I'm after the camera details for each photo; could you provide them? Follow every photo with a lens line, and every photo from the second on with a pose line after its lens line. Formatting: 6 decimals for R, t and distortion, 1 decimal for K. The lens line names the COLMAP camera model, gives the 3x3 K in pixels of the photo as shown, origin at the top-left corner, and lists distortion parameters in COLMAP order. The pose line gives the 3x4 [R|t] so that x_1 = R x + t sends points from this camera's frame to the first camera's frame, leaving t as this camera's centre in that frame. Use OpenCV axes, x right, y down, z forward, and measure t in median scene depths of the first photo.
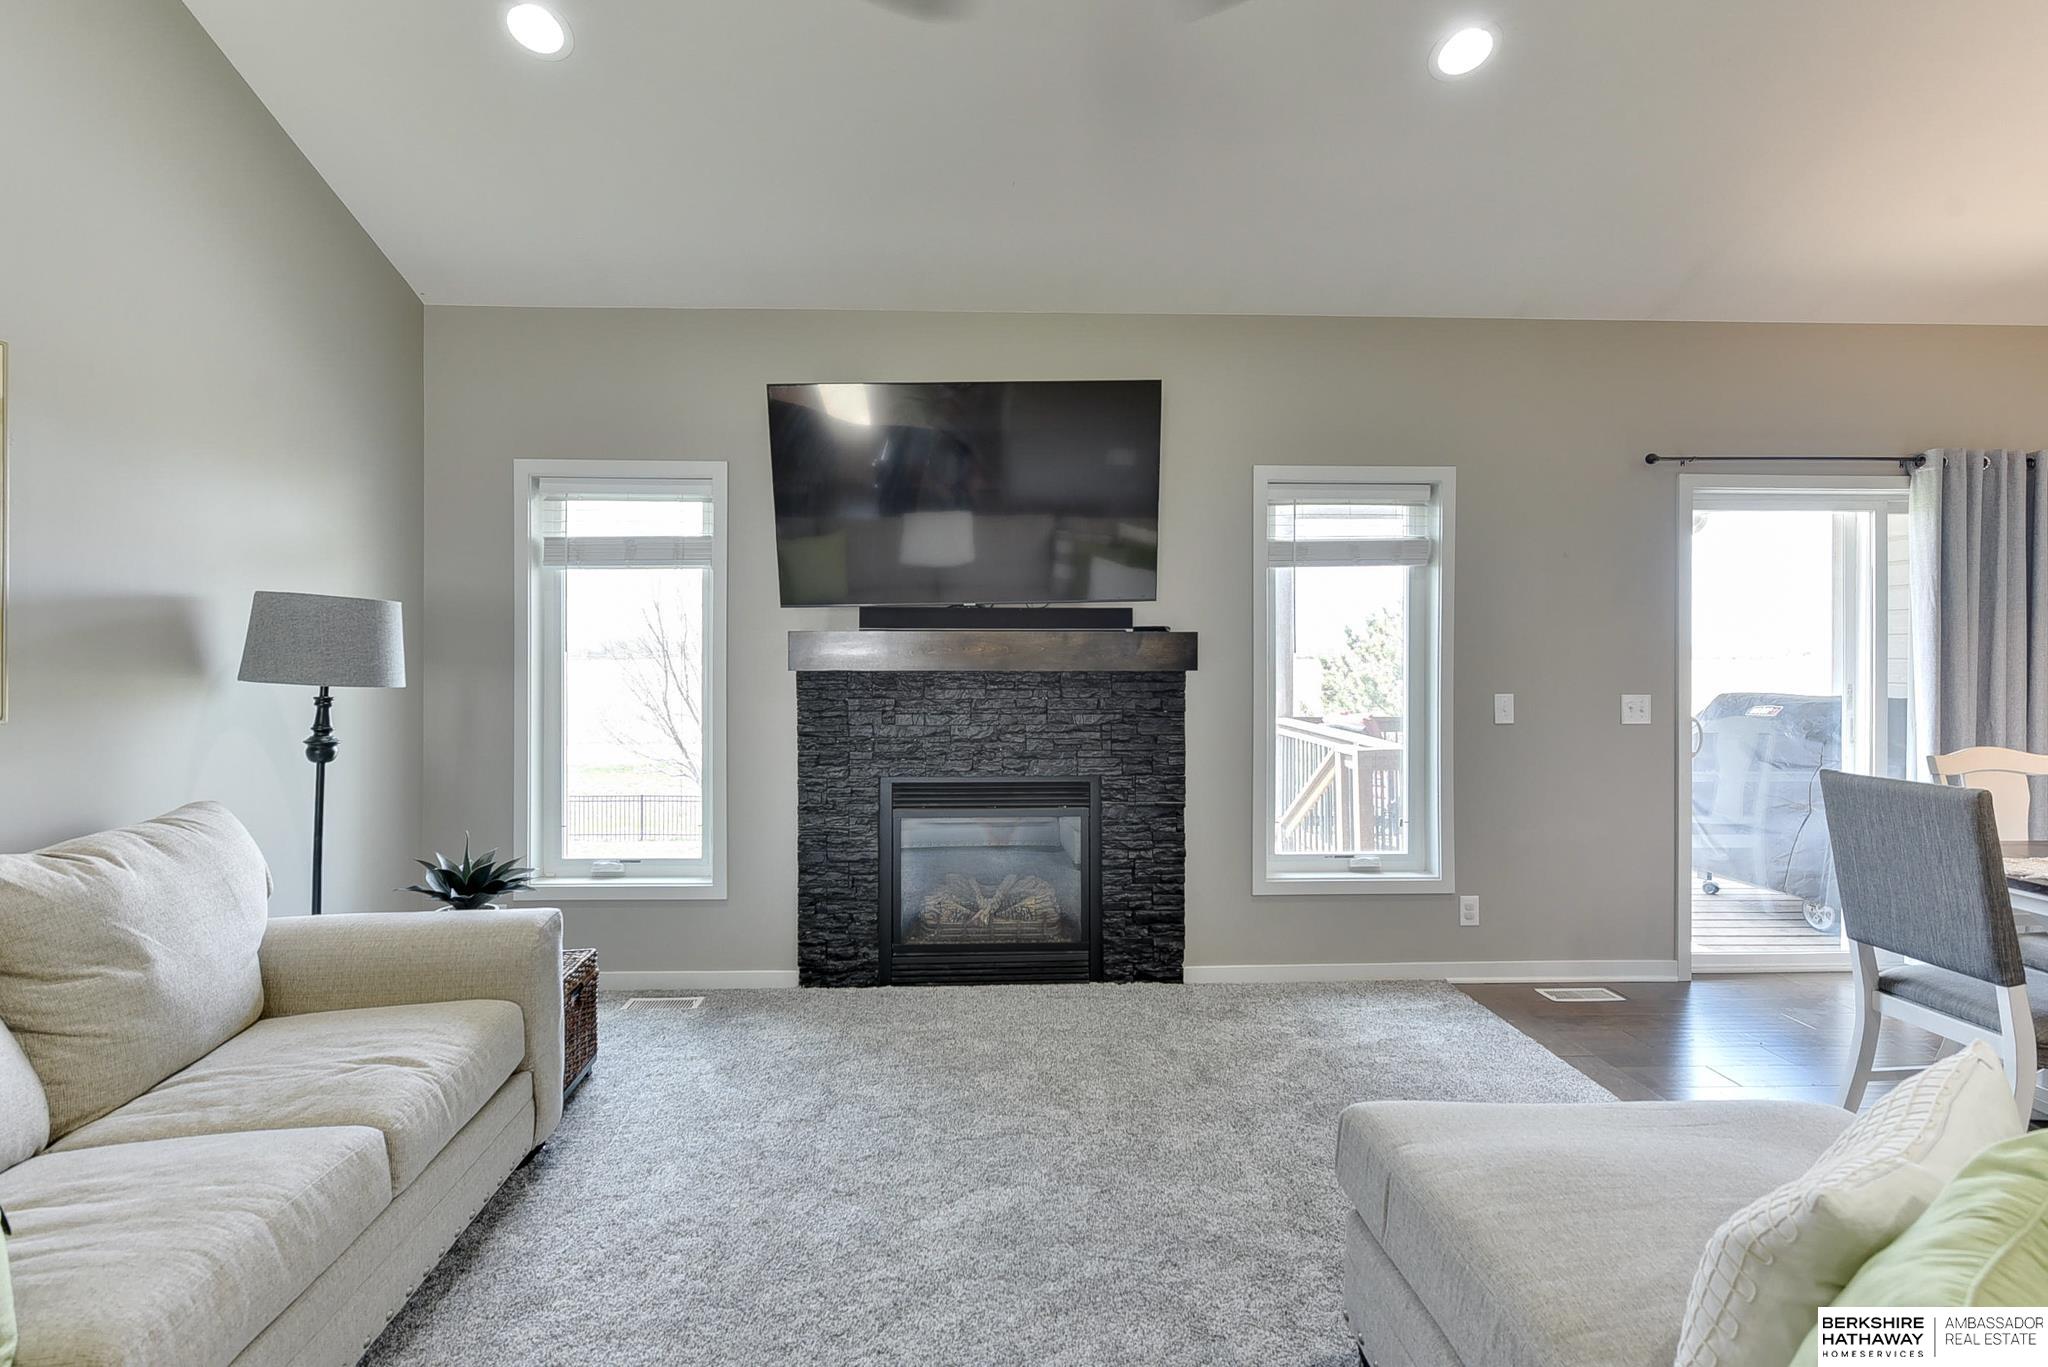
lens RADIAL K [[934.6, 0, 988.5], [0, 934.6, 659.6], [0, 0, 1]] dist [0.007430, -0.003178]
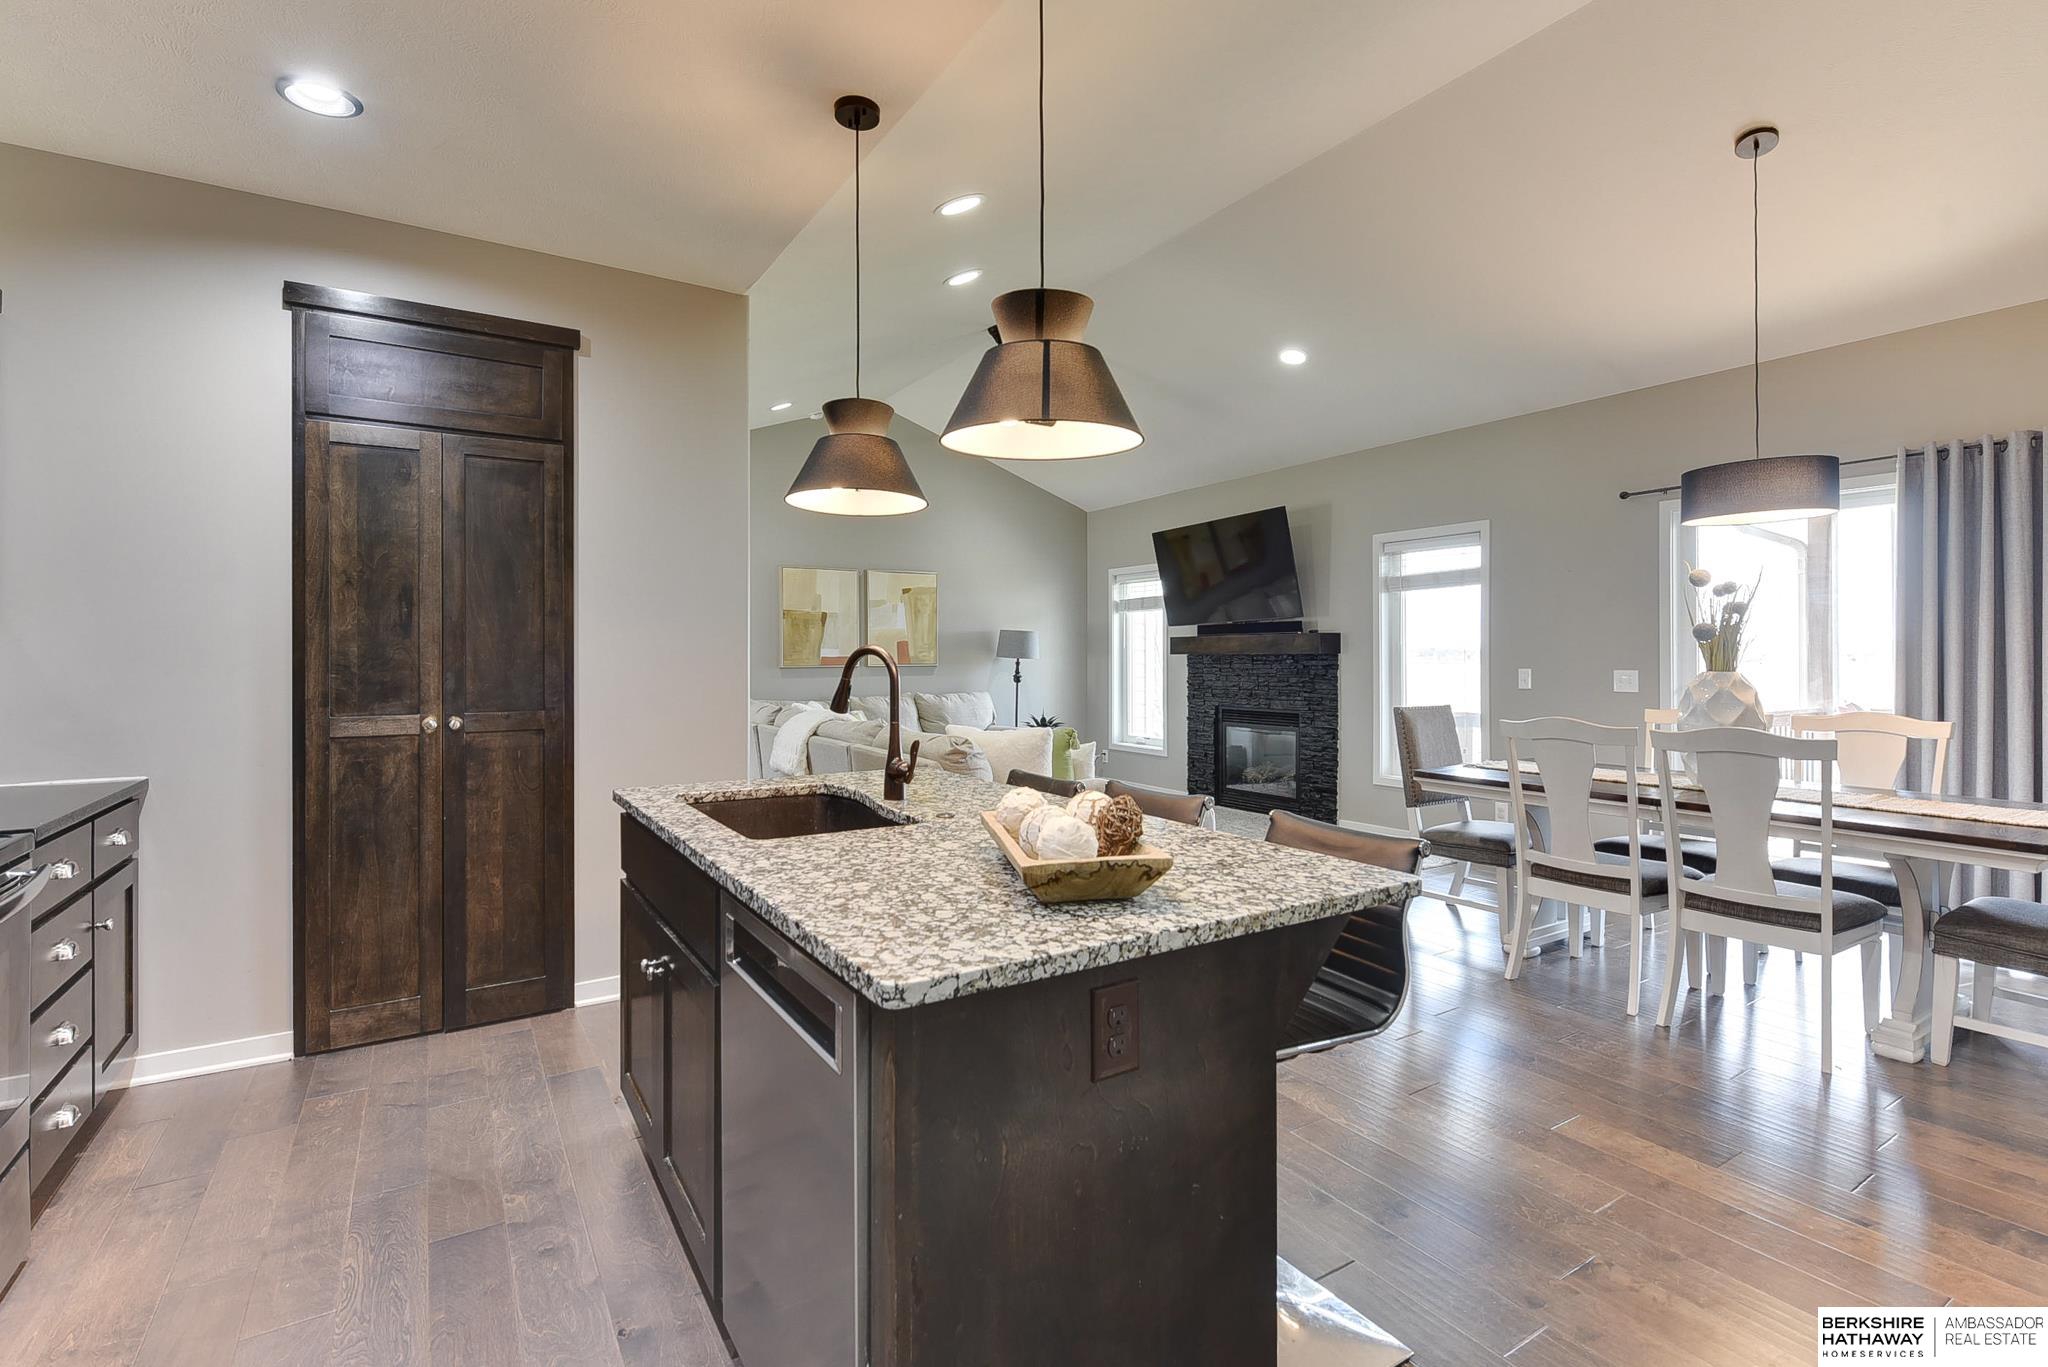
lens RADIAL K [[934.6, 0, 1016.1], [0, 934.6, 667.5], [0, 0, 1]] dist [0.007430, -0.003178]
pose [[0.524449, 0.010565, -0.851377, 1.410806], [0.004845, 0.999870, 0.015393, 0.007355], [0.851428, -0.012198, 0.524329, -0.462341]]
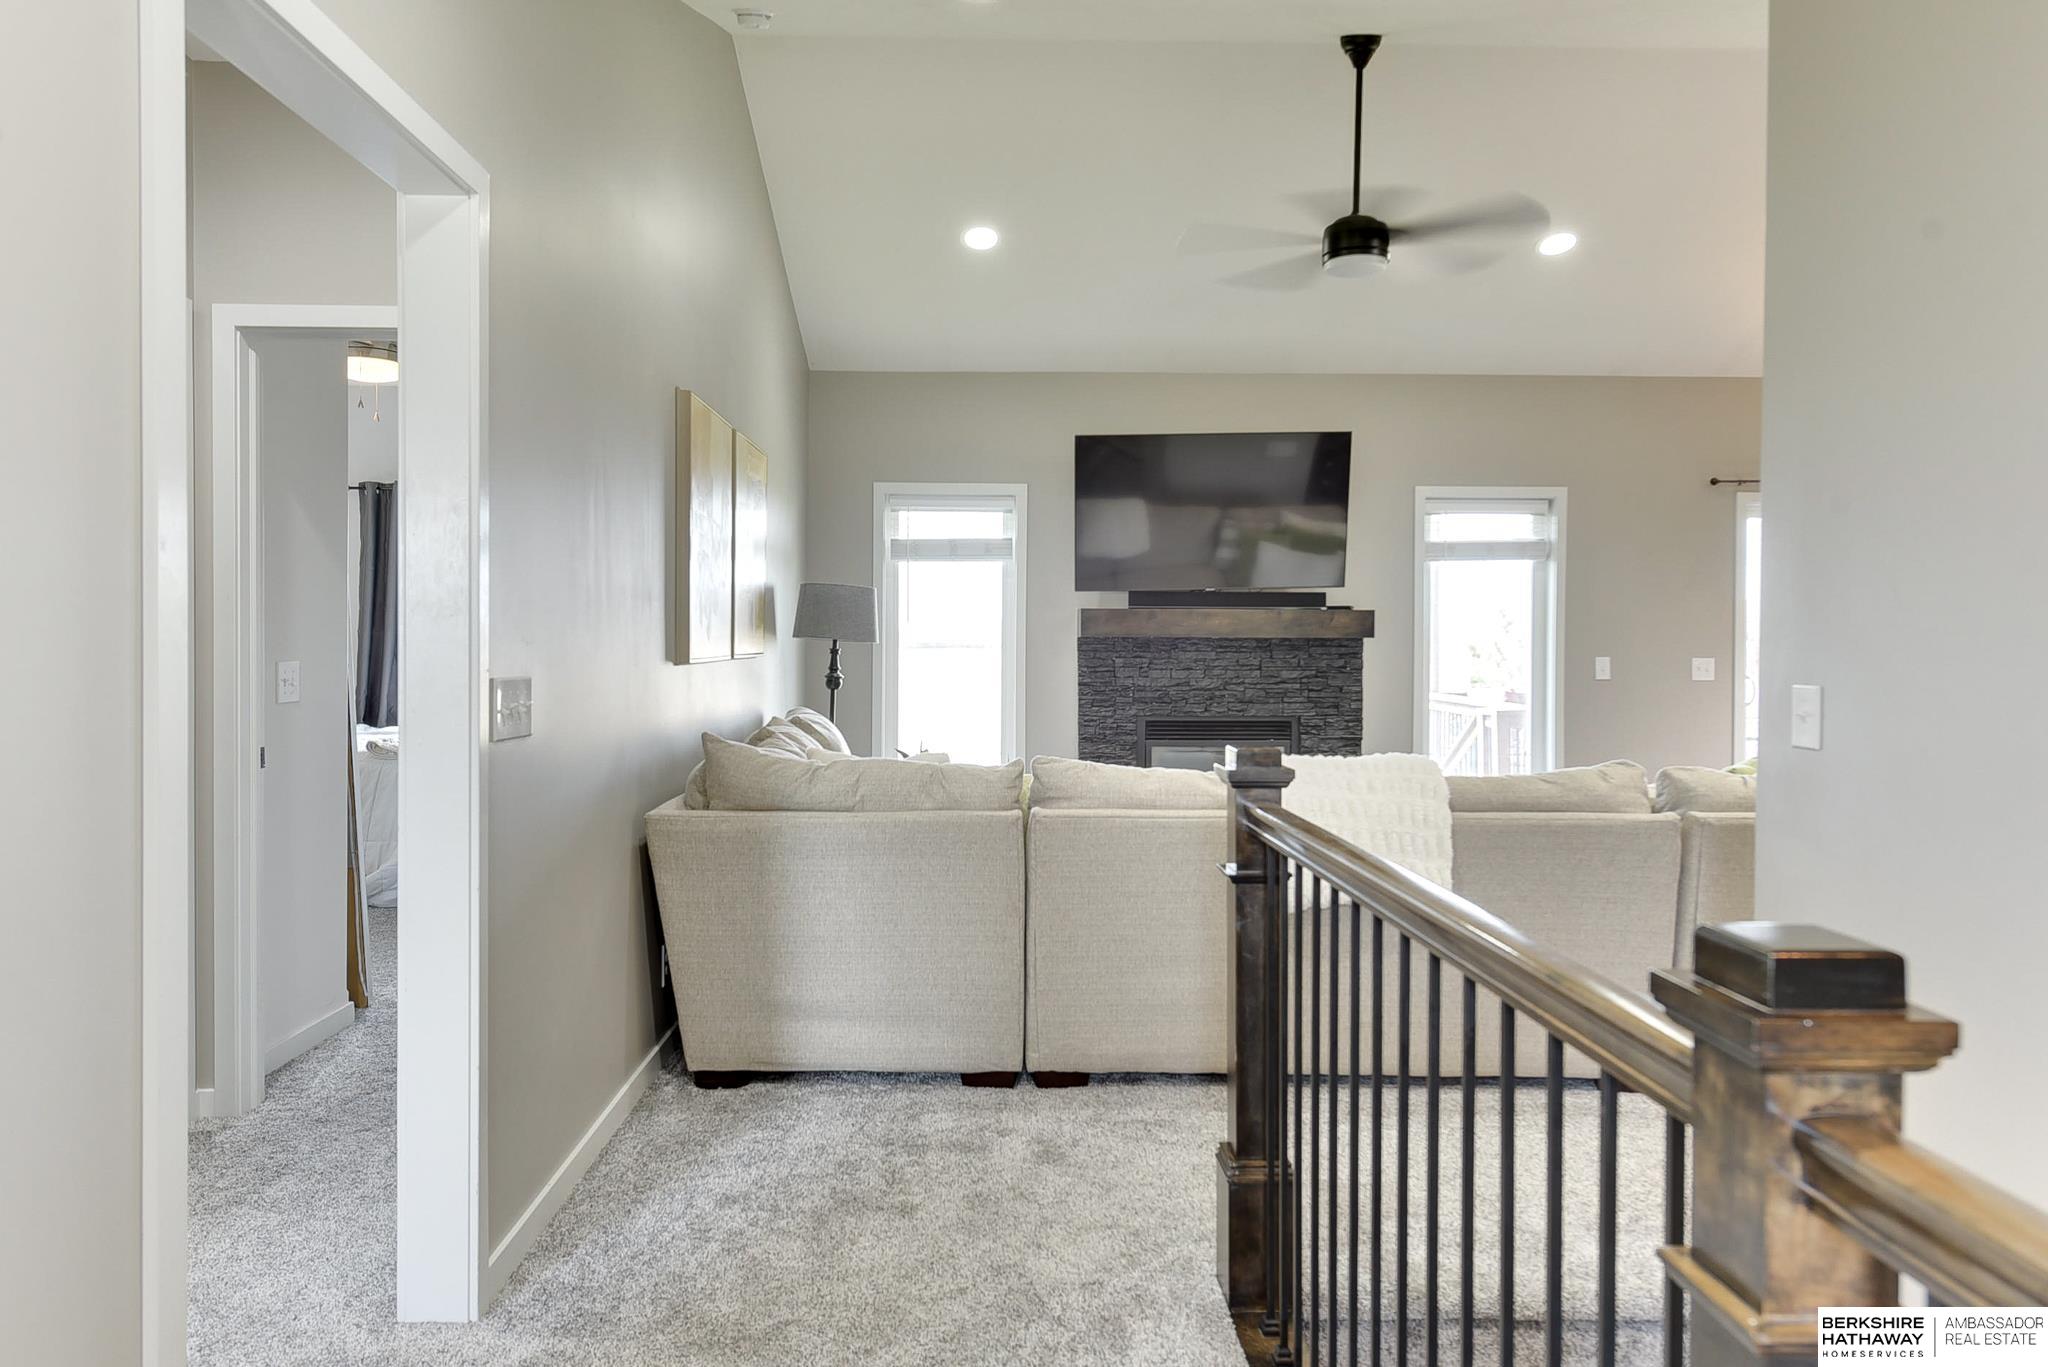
lens RADIAL K [[1274.4, 0, 1016.9], [0, 1274.4, 662.0], [0, 0, 1]] dist [0.044474, 0.000420]
pose [[0.999993, 0.003576, 0.000478, -0.291504], [-0.003579, 0.999965, 0.007623, 0.033367], [-0.000451, -0.007625, 0.999971, -0.850060]]
